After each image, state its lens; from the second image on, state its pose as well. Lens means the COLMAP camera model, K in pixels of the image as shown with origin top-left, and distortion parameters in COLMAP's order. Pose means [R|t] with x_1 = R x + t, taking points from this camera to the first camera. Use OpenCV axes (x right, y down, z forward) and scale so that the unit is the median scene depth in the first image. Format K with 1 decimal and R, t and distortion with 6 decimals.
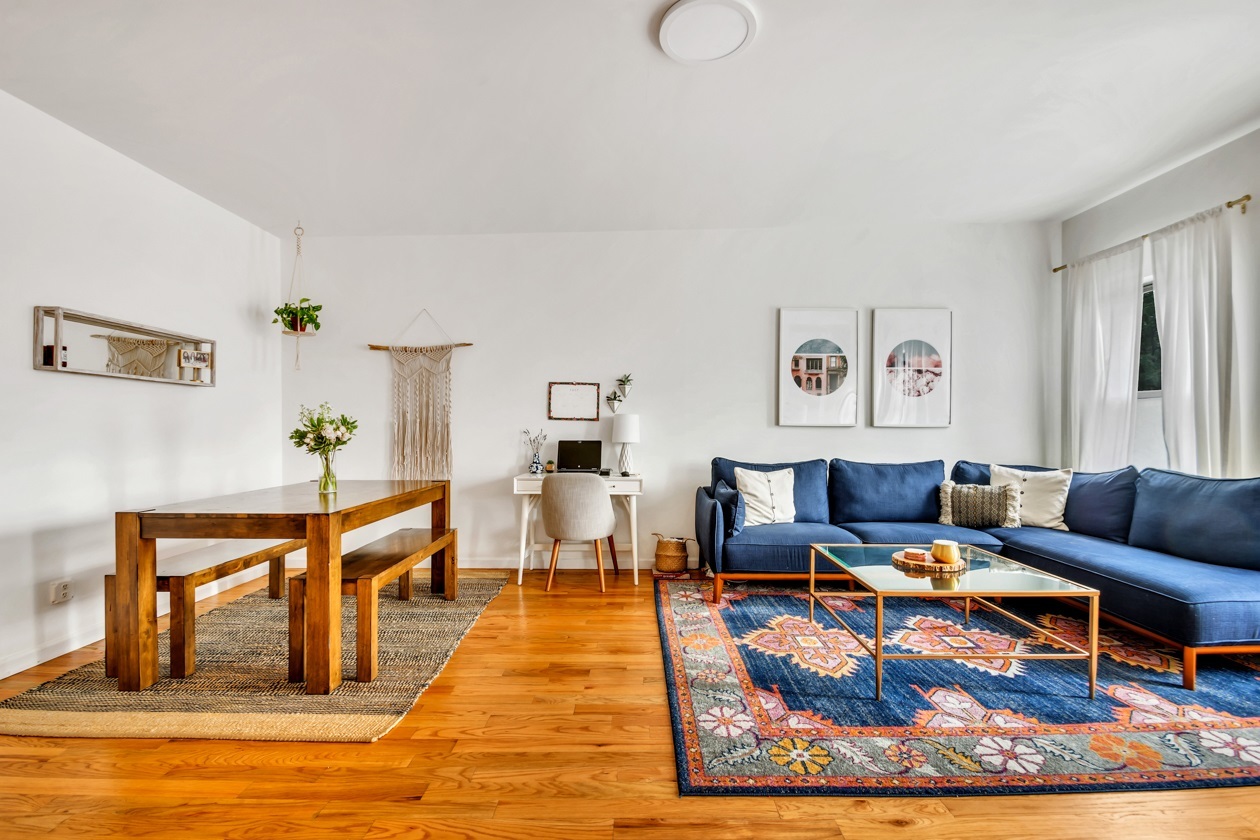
lens RADIAL K [[553.4, 0, 642.3], [0, 553.4, 430.4], [0, 0, 1]] dist [0.010182, -0.015520]
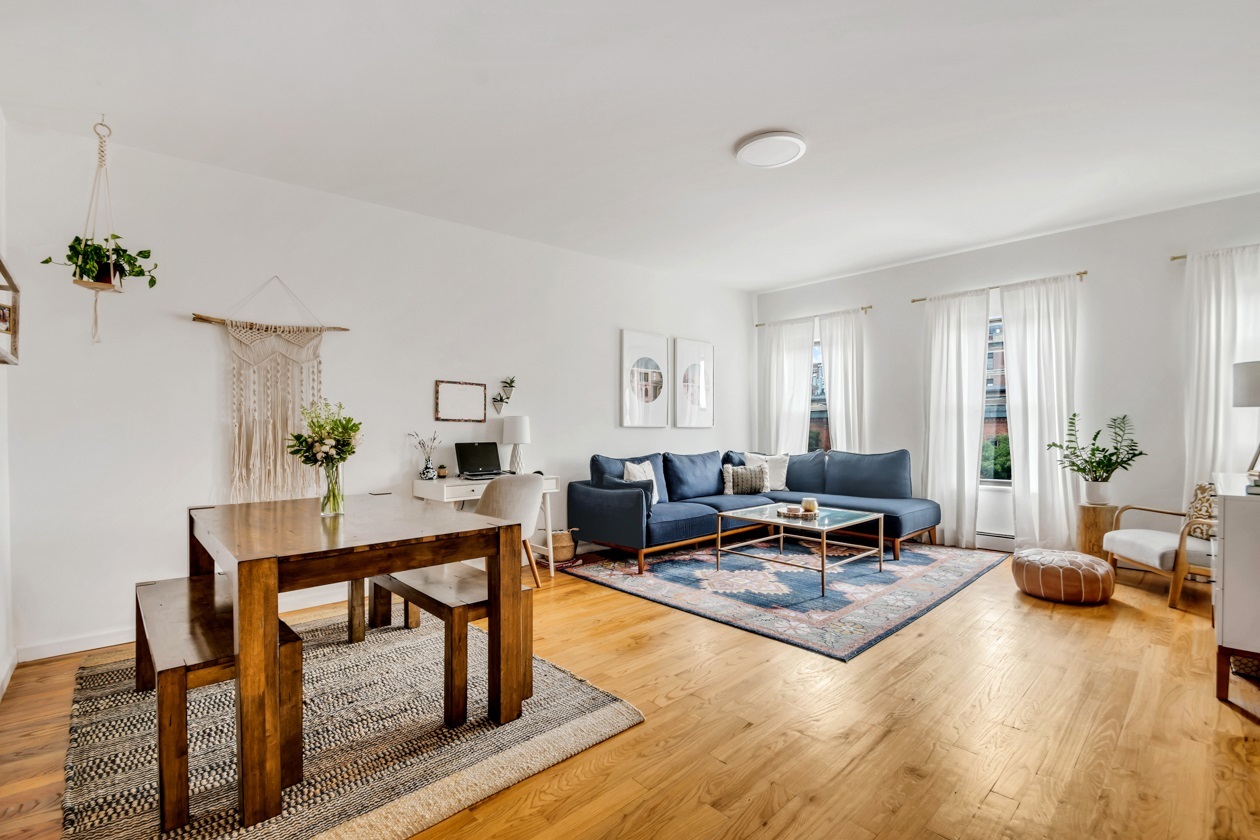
lens RADIAL K [[553.4, 0, 642.3], [0, 553.4, 430.4], [0, 0, 1]] dist [0.010182, -0.015520]
pose [[0.728407, -0.007382, 0.685105, -0.666496], [0.007059, 0.999970, 0.003270, -0.005177], [-0.685108, 0.002454, 0.728437, 0.113486]]
